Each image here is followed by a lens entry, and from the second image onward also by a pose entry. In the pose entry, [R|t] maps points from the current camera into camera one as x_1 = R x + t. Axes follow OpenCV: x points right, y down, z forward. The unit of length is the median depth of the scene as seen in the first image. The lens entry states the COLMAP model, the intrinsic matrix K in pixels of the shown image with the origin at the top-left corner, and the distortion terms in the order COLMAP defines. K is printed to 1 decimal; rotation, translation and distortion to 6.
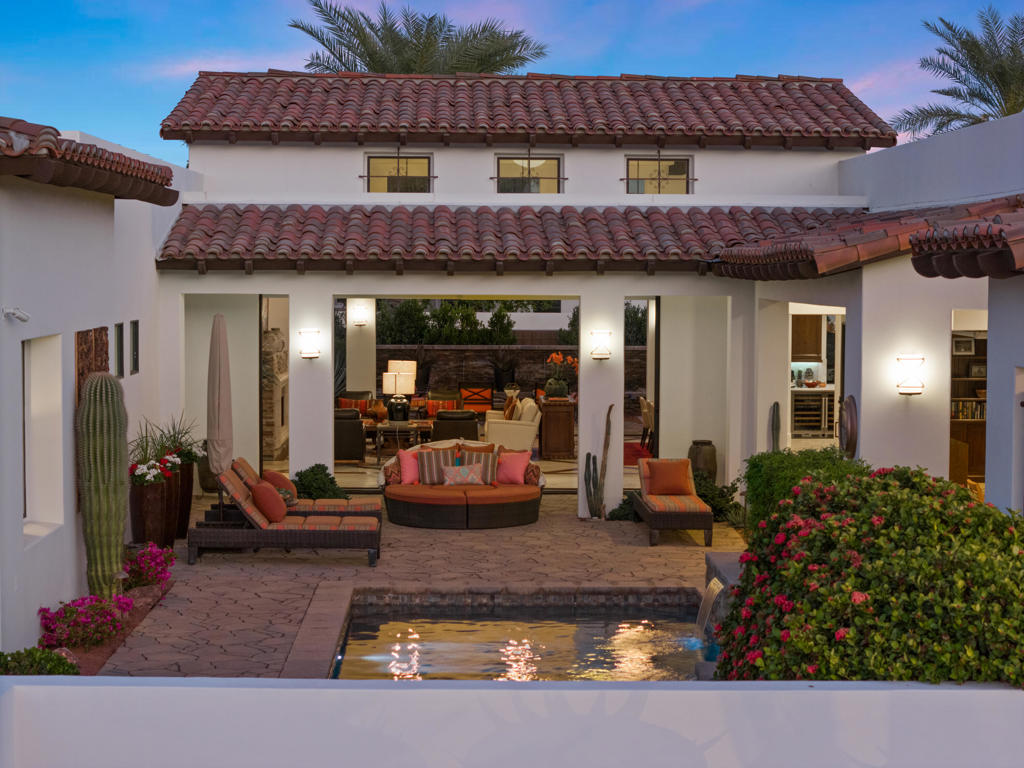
lens RADIAL K [[2067.9, 0, 512.0], [0, 2067.9, 384.0], [0, 0, 1]] dist [-0.448839, 2.466740]
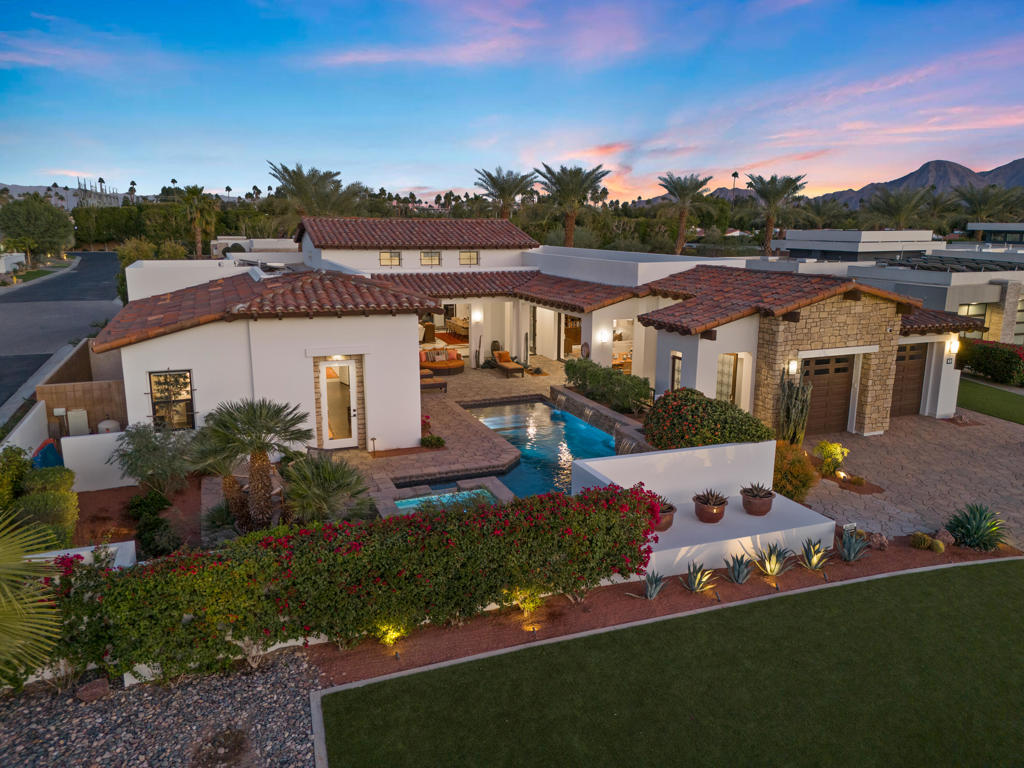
lens RADIAL K [[752.1, 0, 512.0], [0, 752.1, 384.0], [0, 0, 1]] dist [0.087992, -0.106489]
pose [[0.938754, -0.073528, 0.336652, -0.342869], [0.019864, 0.986892, 0.160154, -0.113132], [-0.344015, -0.143658, 0.927910, -0.204220]]
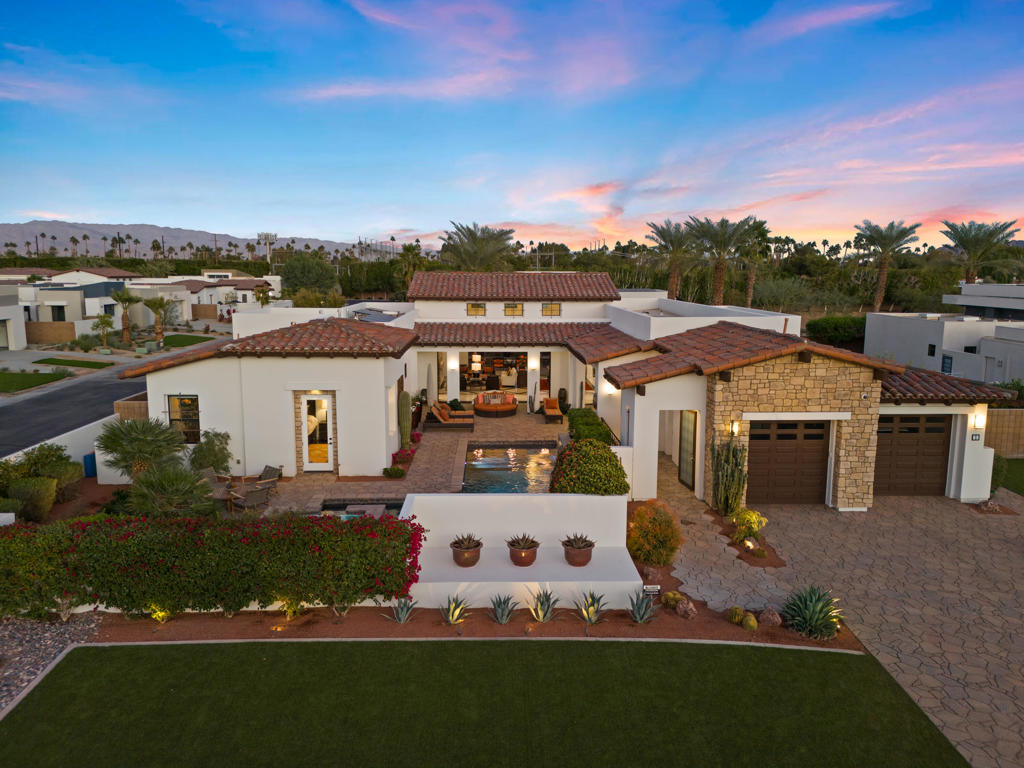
lens RADIAL K [[752.1, 0, 512.0], [0, 752.1, 384.0], [0, 0, 1]] dist [0.087992, -0.106489]
pose [[0.999995, -0.001952, 0.002588, 0.002134], [0.001703, 0.995659, 0.093065, -0.113465], [-0.002758, -0.093061, 0.995657, -0.328769]]
